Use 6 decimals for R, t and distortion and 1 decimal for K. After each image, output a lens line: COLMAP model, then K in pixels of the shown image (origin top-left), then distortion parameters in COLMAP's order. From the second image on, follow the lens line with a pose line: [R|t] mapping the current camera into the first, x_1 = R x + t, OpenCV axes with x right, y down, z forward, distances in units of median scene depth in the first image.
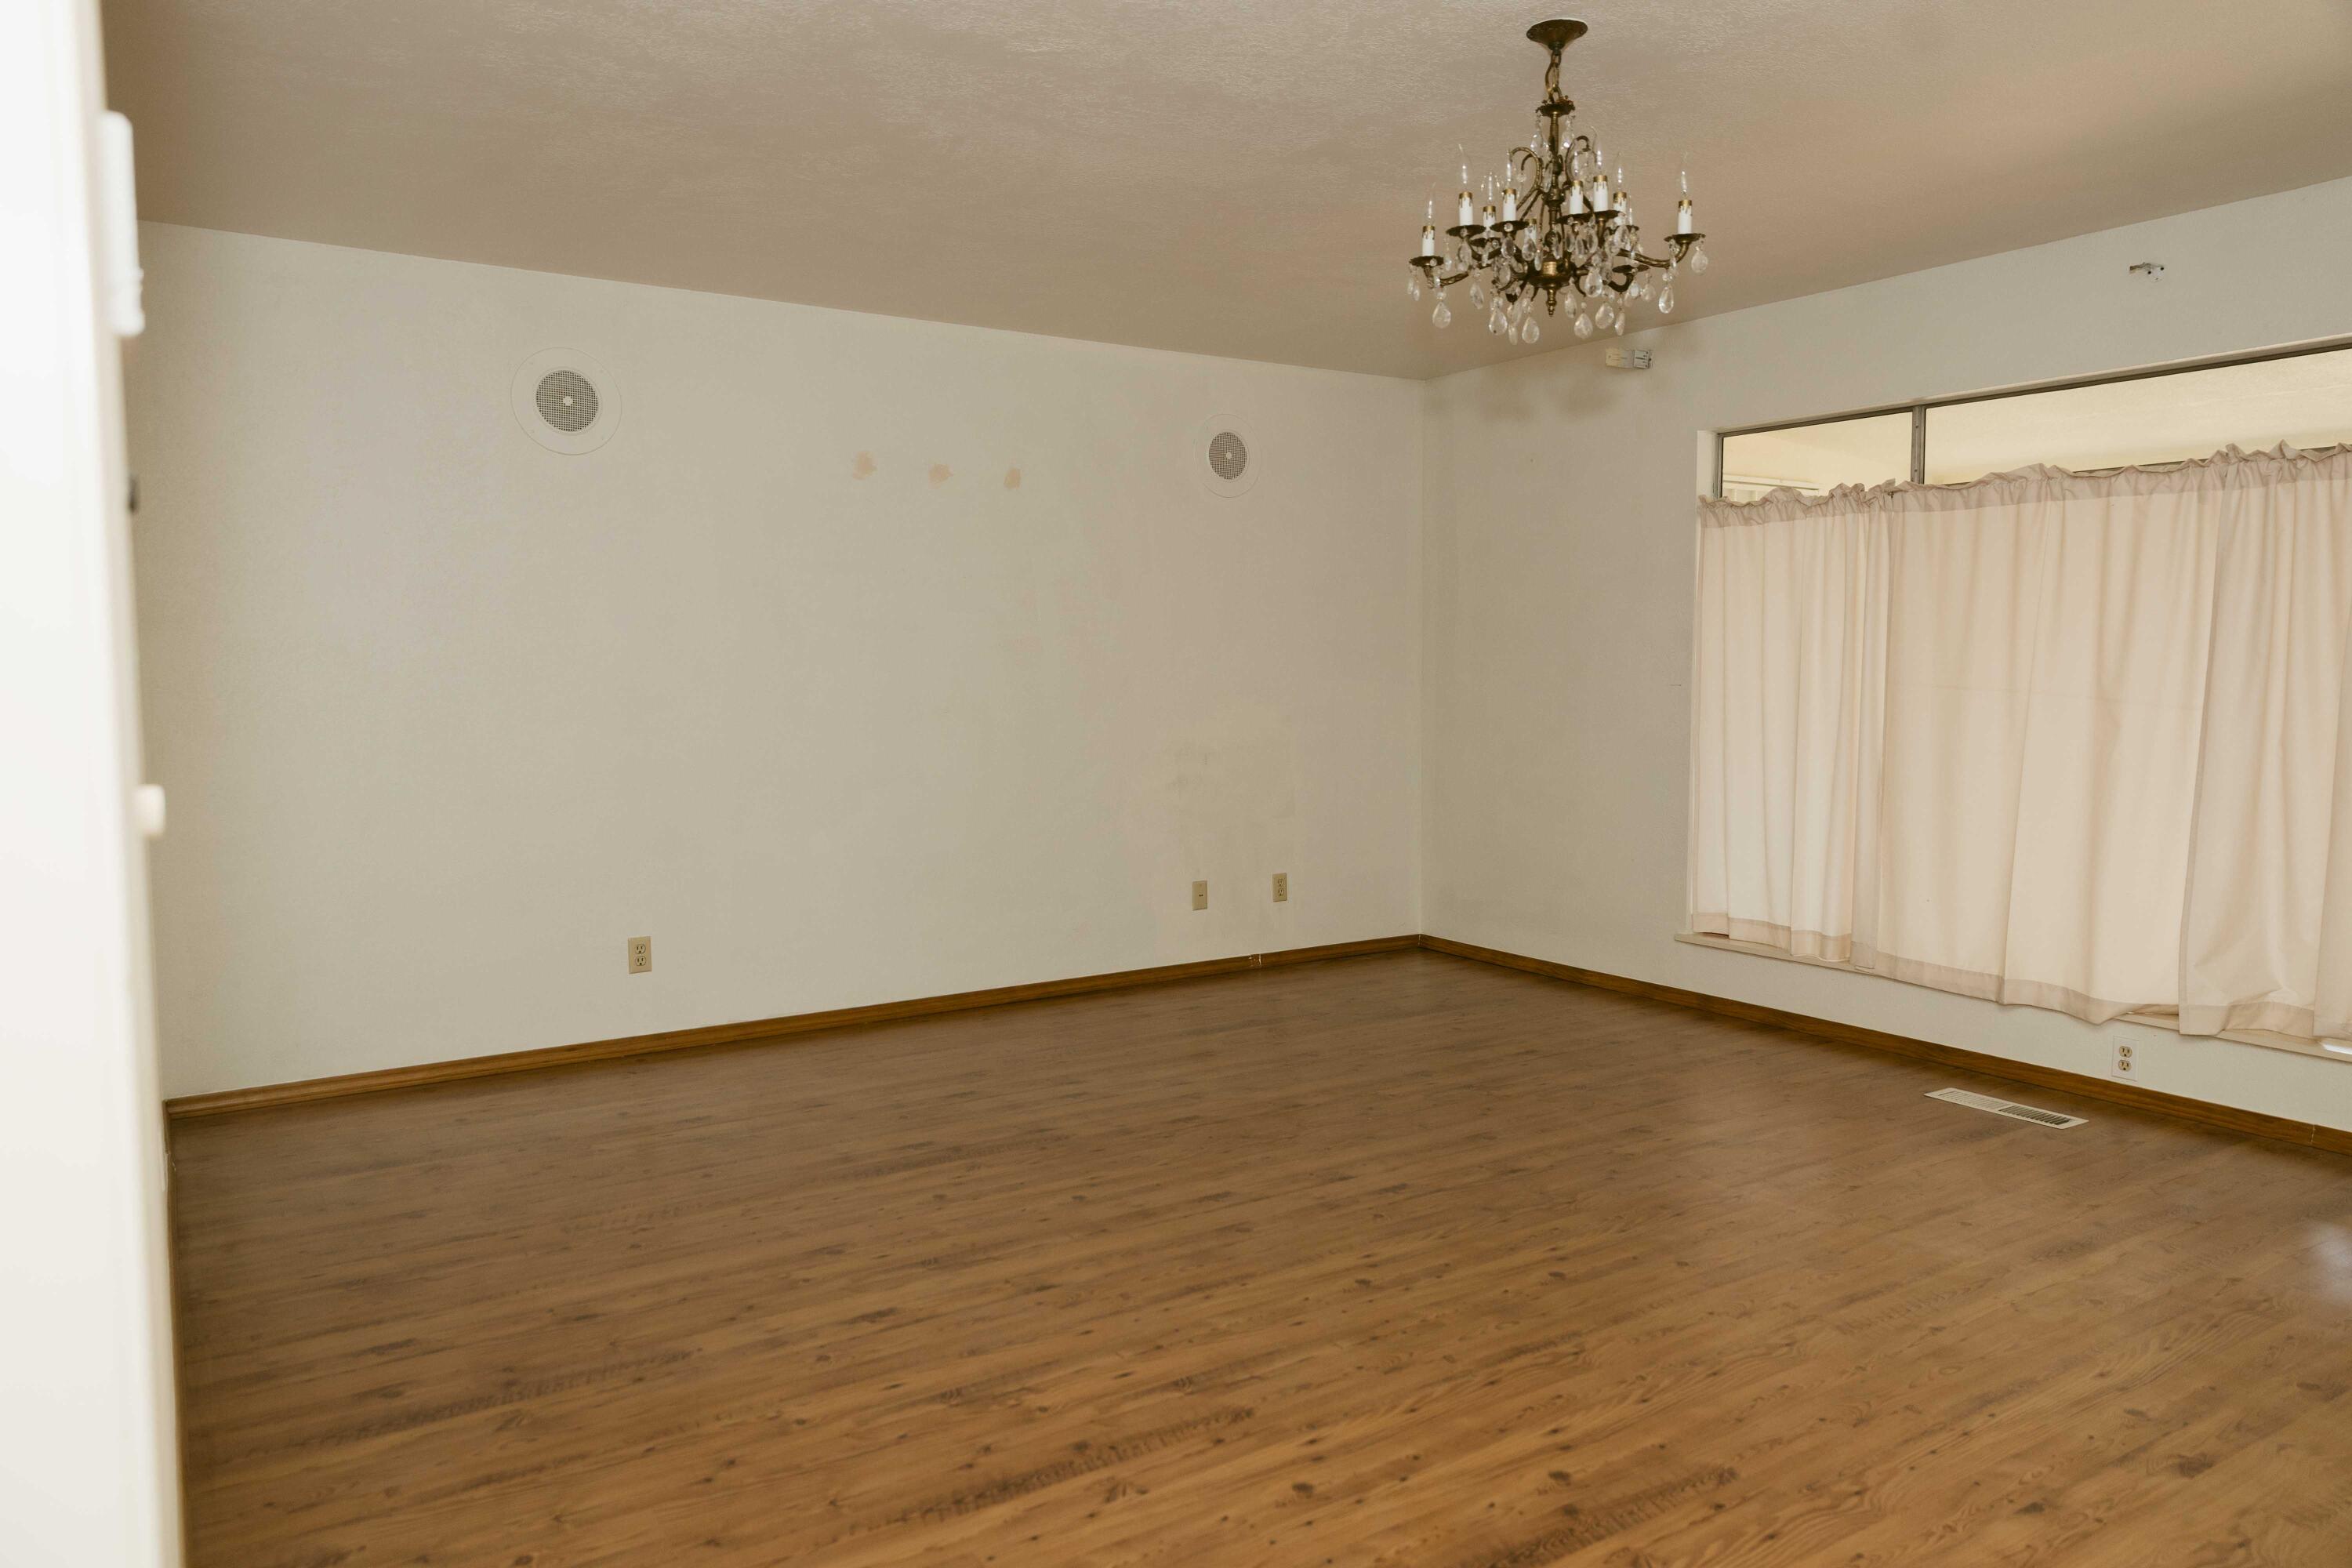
lens RADIAL K [[1564.4, 0, 1173.4], [0, 1564.4, 779.2], [0, 0, 1]] dist [0.014373, -0.005214]
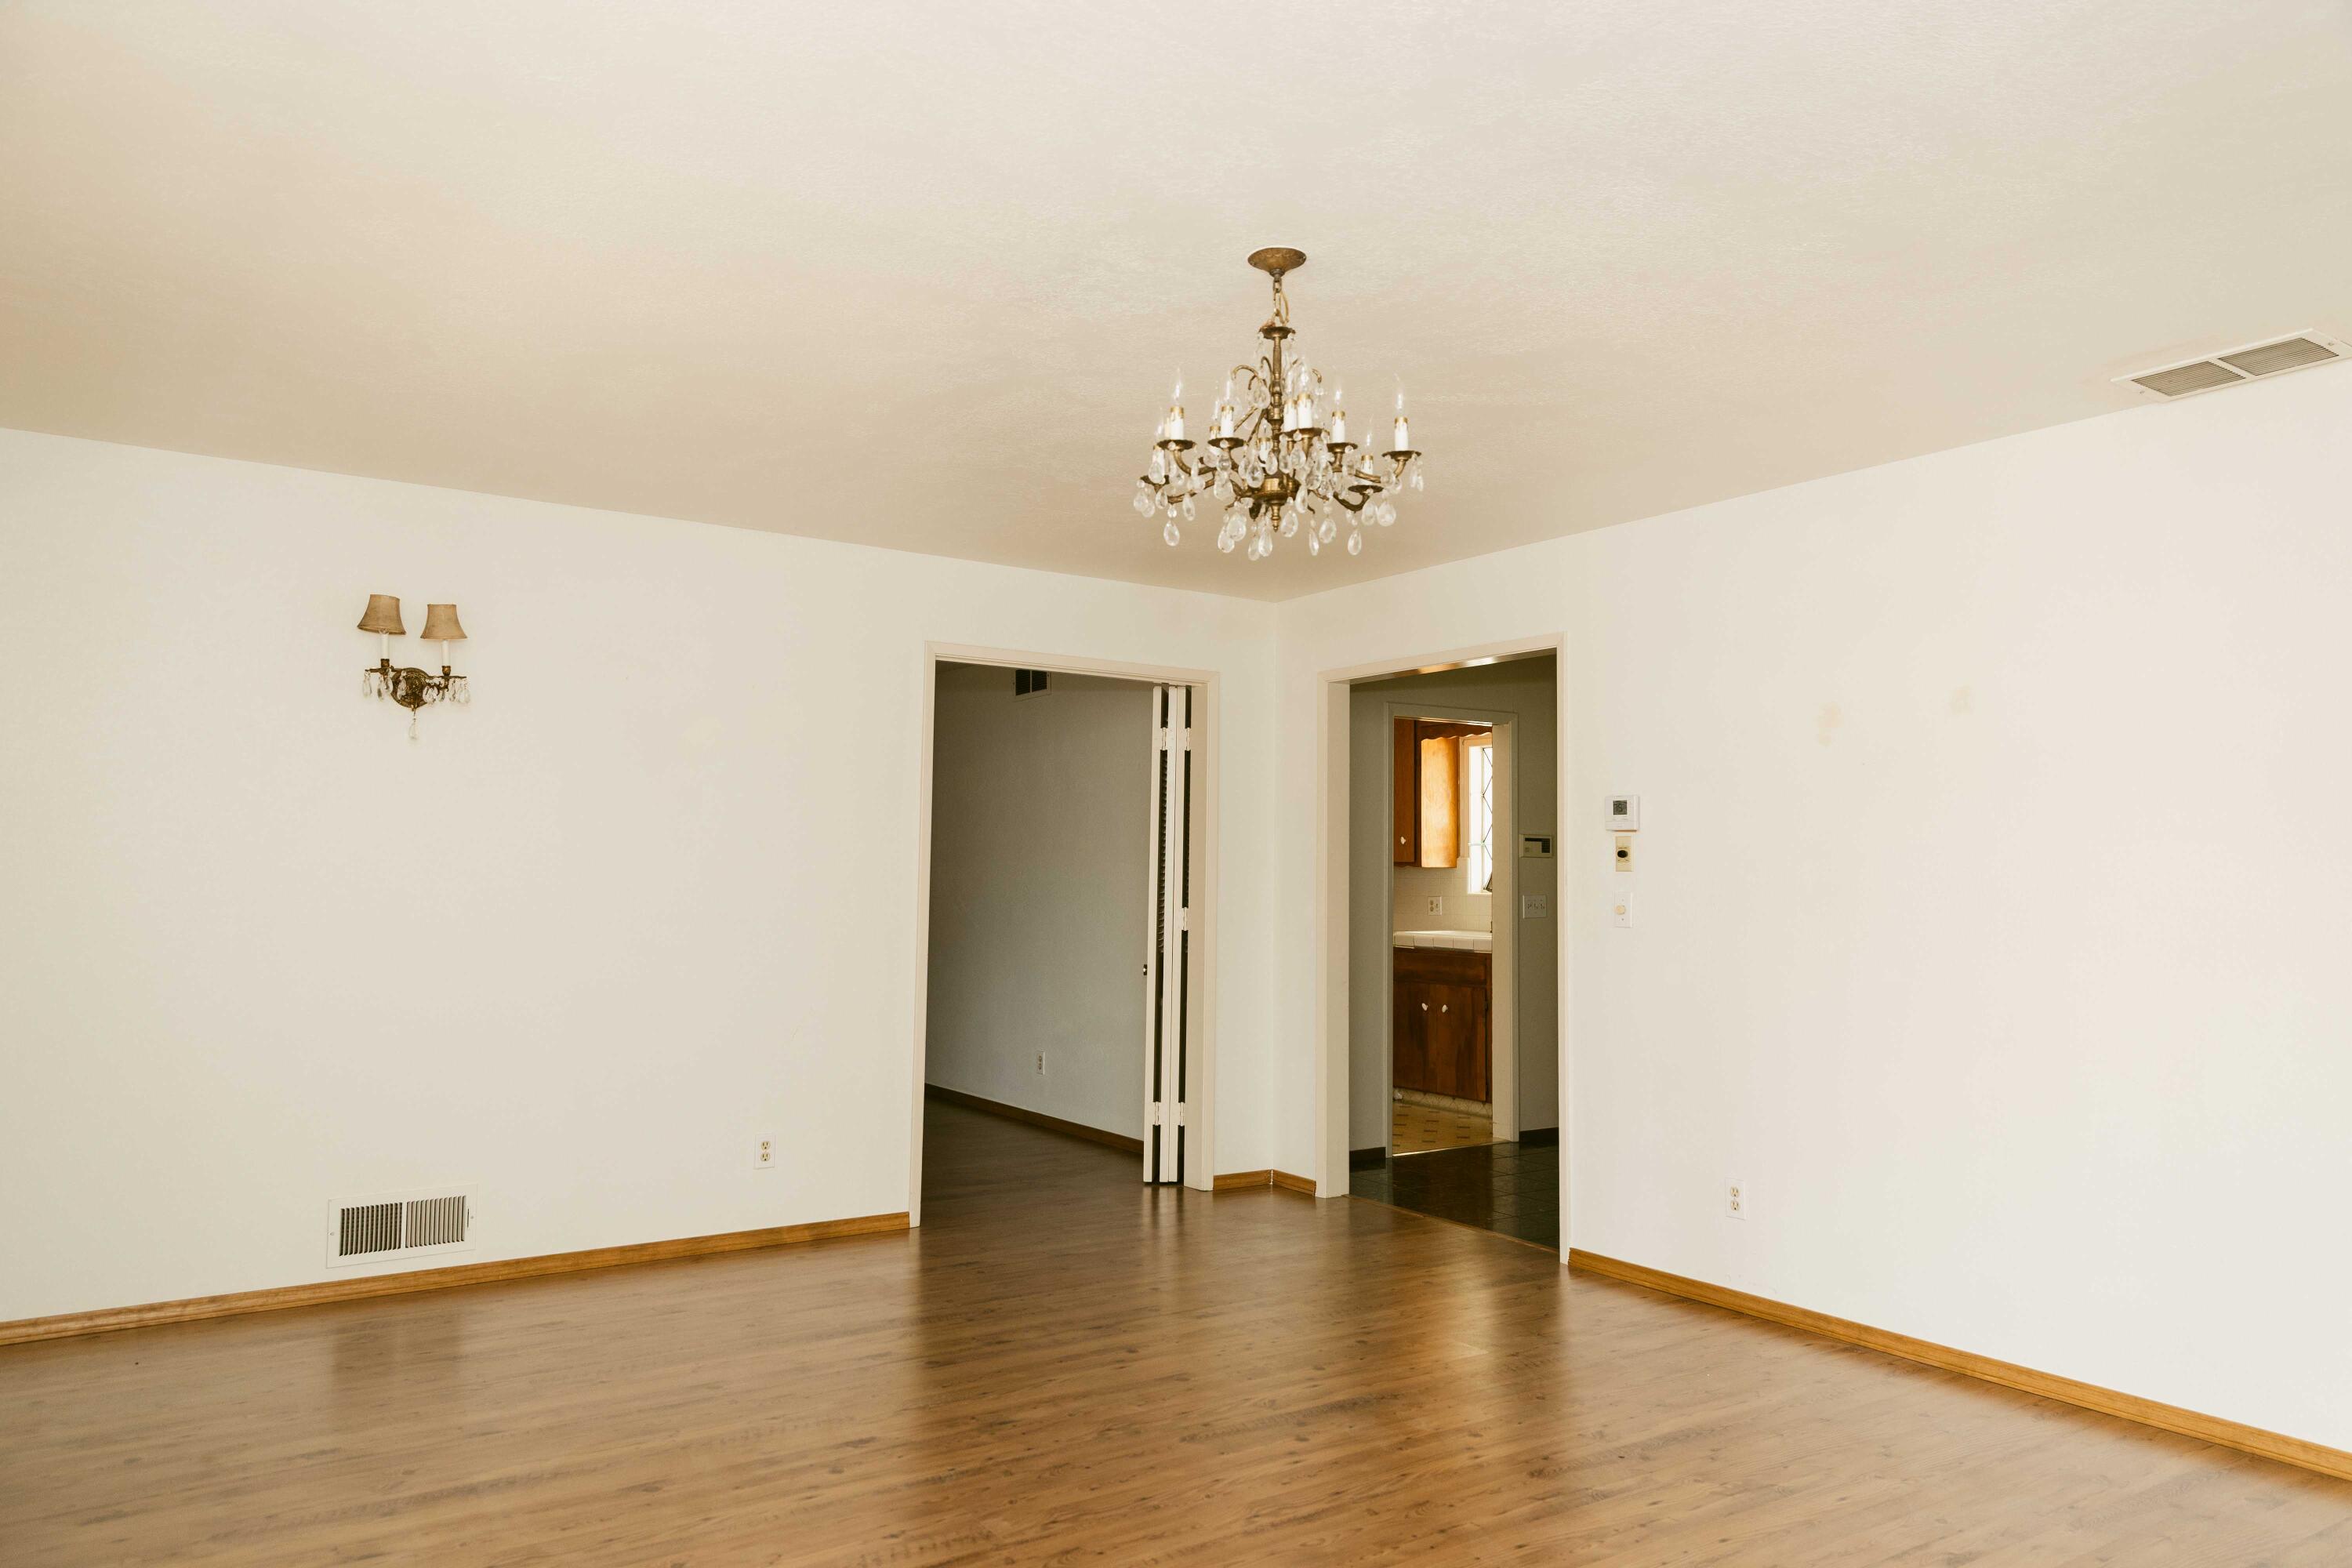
lens RADIAL K [[1564.4, 0, 1173.4], [0, 1564.4, 779.2], [0, 0, 1]] dist [0.014373, -0.005214]
pose [[-0.999788, -0.007428, -0.019225, 0.340709], [-0.007698, 0.999873, 0.013972, -0.162075], [0.019119, 0.014117, -0.999718, 2.092641]]
